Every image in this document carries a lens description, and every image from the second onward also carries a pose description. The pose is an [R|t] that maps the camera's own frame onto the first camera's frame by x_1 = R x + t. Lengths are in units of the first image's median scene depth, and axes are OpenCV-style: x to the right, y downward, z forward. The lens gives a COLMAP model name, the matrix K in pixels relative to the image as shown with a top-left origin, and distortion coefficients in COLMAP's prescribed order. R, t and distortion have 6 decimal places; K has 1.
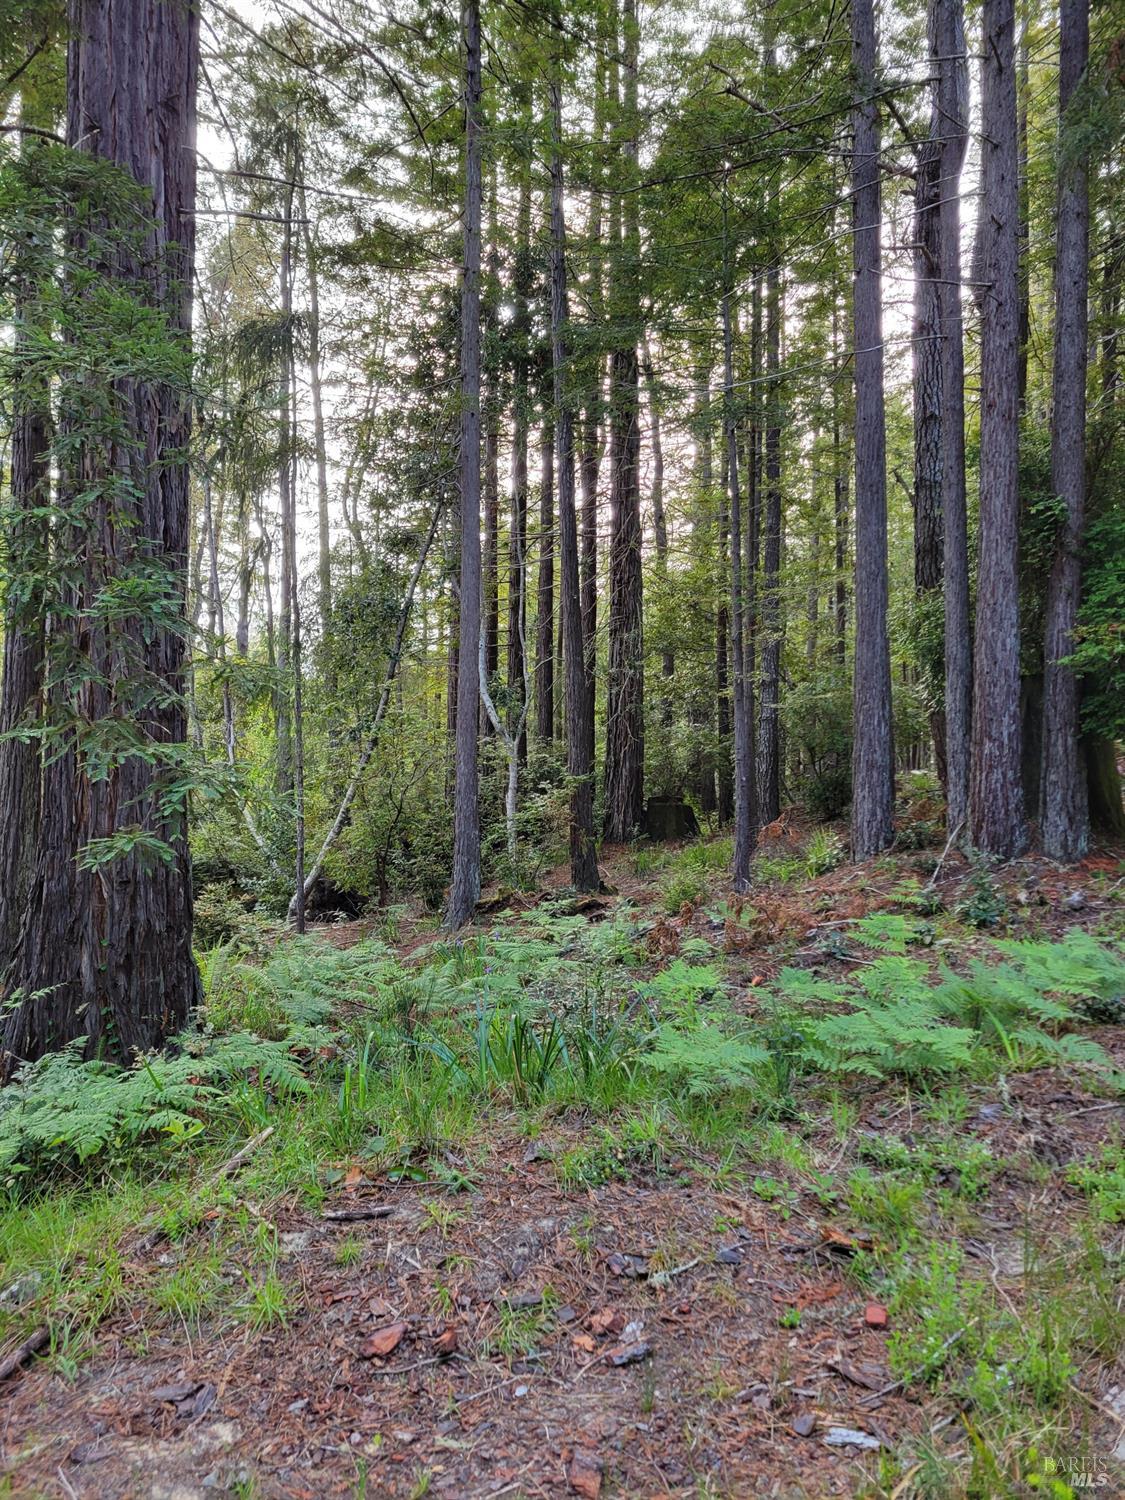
lens RADIAL K [[1129.8, 0, 571.5], [0, 1129.8, 740.1], [0, 0, 1]] dist [0.083057, -0.053227]
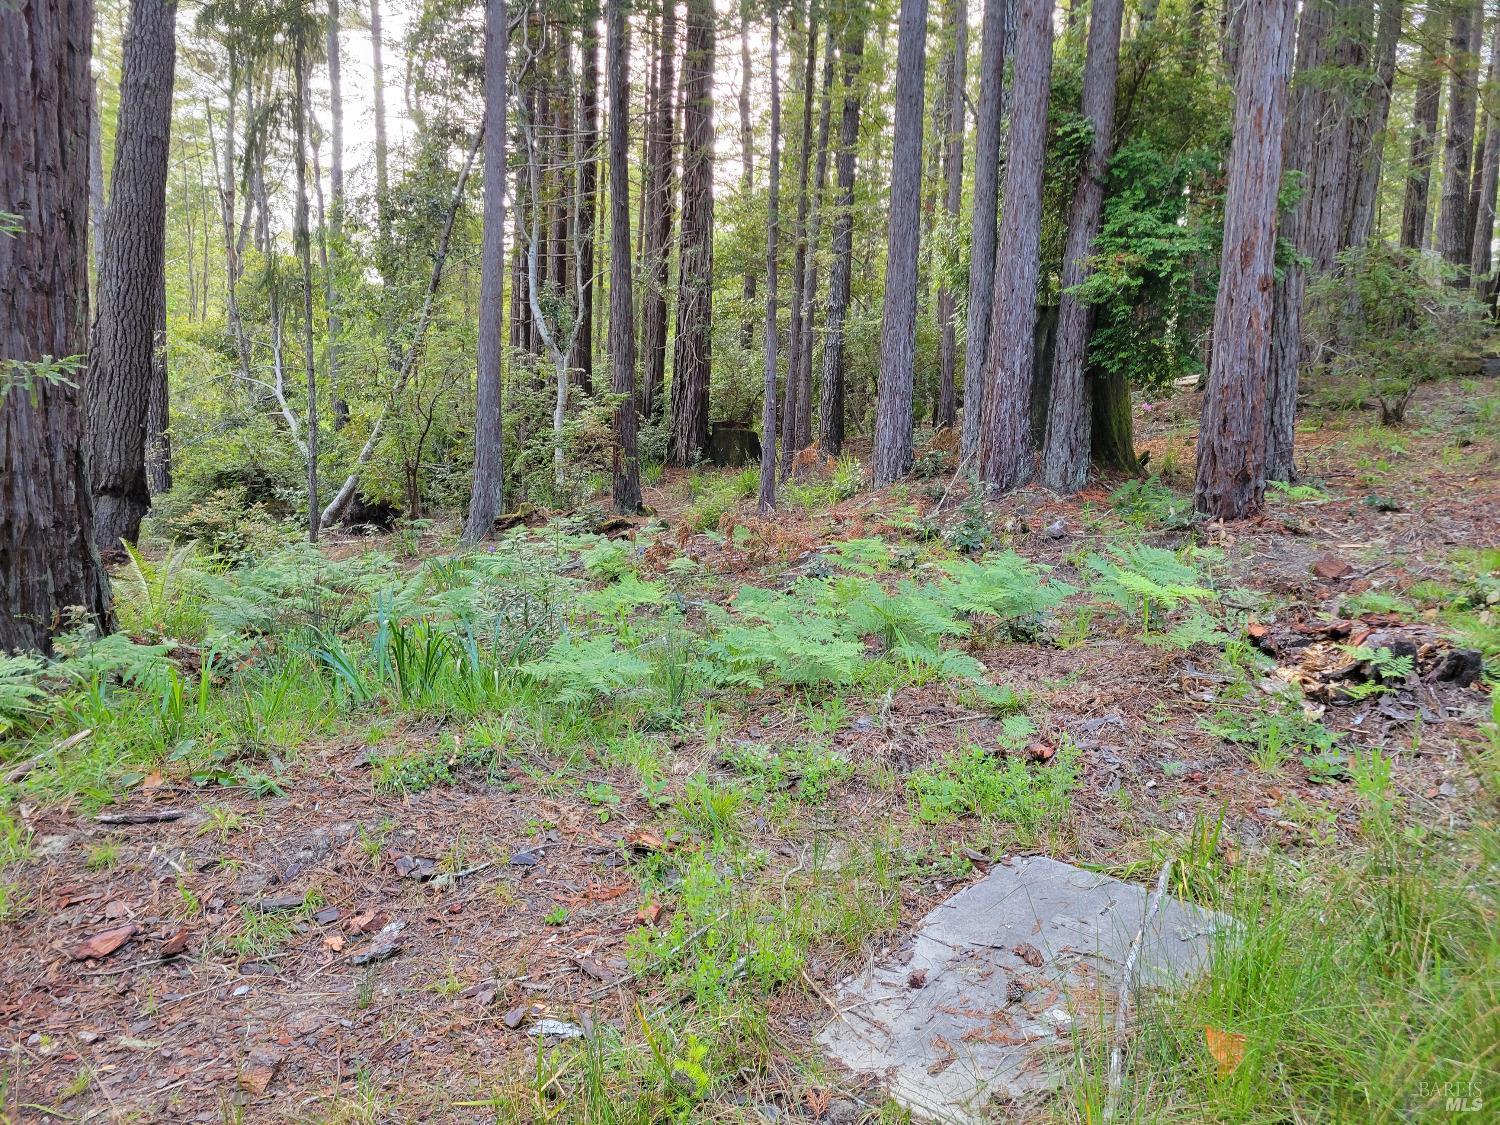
lens RADIAL K [[1129.8, 0, 802.8], [0, 1129.8, 510.3], [0, 0, 1]] dist [0.083057, -0.053227]
pose [[0.996108, 0.032783, 0.081814, 0.222342], [-0.042421, 0.991987, 0.119004, 0.021765], [-0.077257, -0.122011, 0.989517, 0.038917]]
